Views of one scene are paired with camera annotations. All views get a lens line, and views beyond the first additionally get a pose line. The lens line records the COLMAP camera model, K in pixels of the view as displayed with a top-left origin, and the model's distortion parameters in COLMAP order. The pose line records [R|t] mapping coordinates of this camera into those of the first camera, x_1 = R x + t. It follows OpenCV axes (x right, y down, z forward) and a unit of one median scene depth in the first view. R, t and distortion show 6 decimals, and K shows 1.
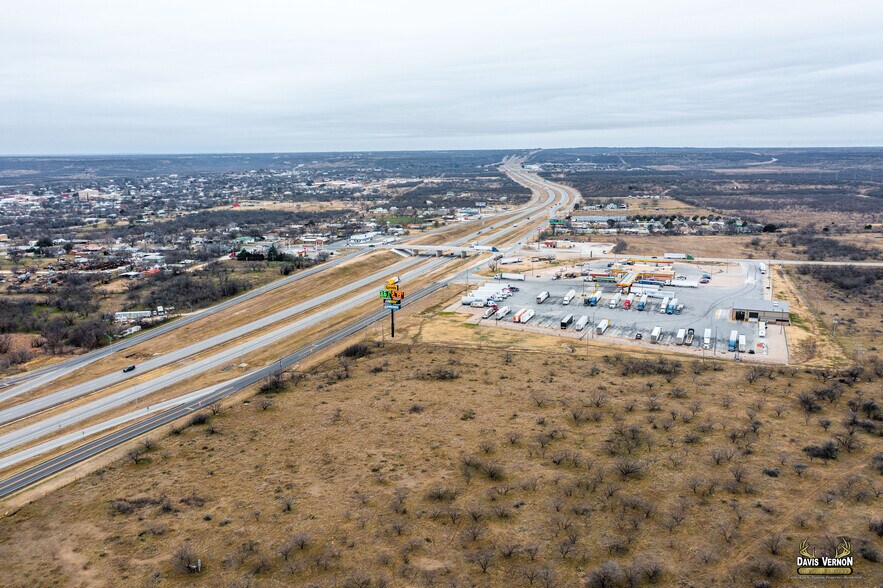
lens RADIAL K [[699.4, 0, 444.5], [0, 699.4, 292.0], [0, 0, 1]] dist [-0.010257, 0.000314]
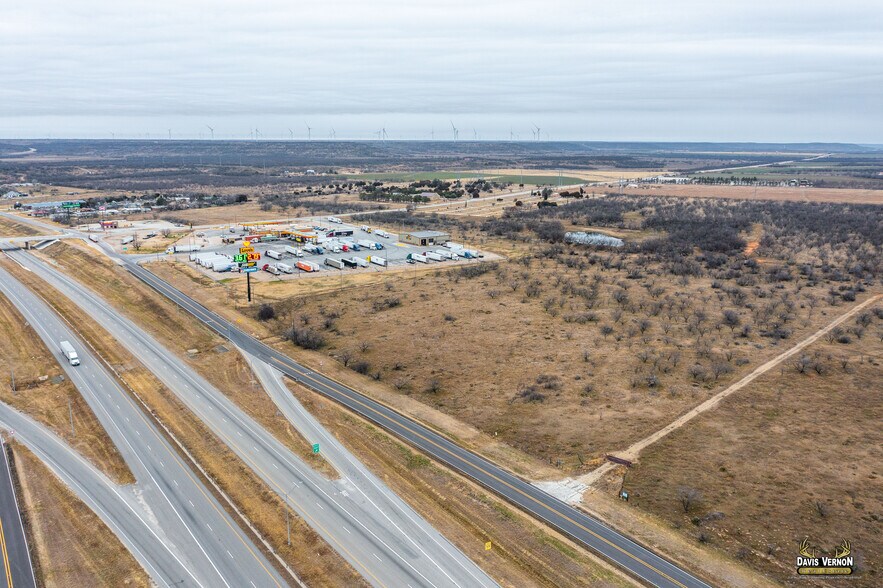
lens RADIAL K [[699.4, 0, 444.5], [0, 699.4, 292.0], [0, 0, 1]] dist [-0.010257, 0.000314]
pose [[0.505967, -0.171046, 0.845423, -0.425479], [0.163548, 0.981385, 0.100674, -0.001164], [-0.846906, 0.087330, 0.524523, 0.142801]]
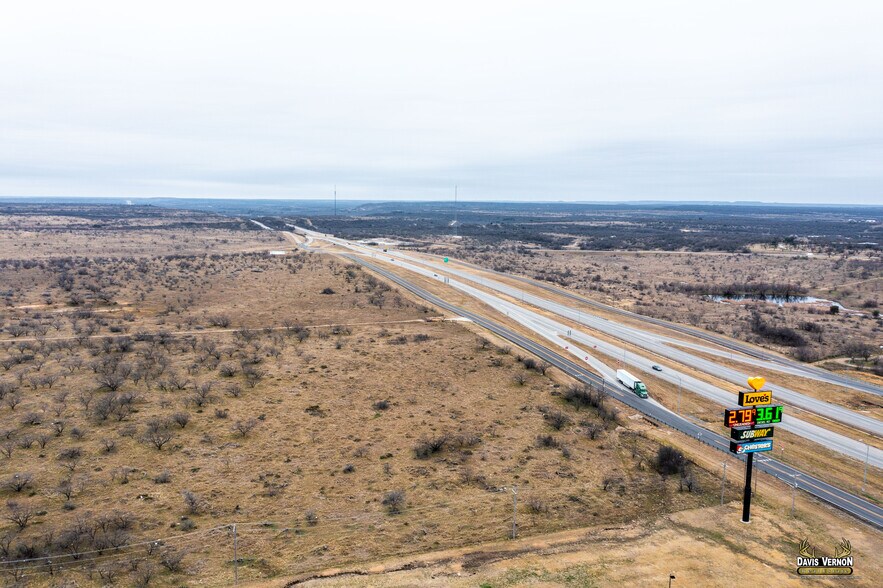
lens RADIAL K [[699.4, 0, 444.5], [0, 699.4, 292.0], [0, 0, 1]] dist [-0.010257, 0.000314]
pose [[-0.762750, 0.085000, -0.641083, 0.169959], [-0.136039, 0.948053, 0.287557, -0.084825], [0.632223, 0.306546, -0.711564, 0.635650]]
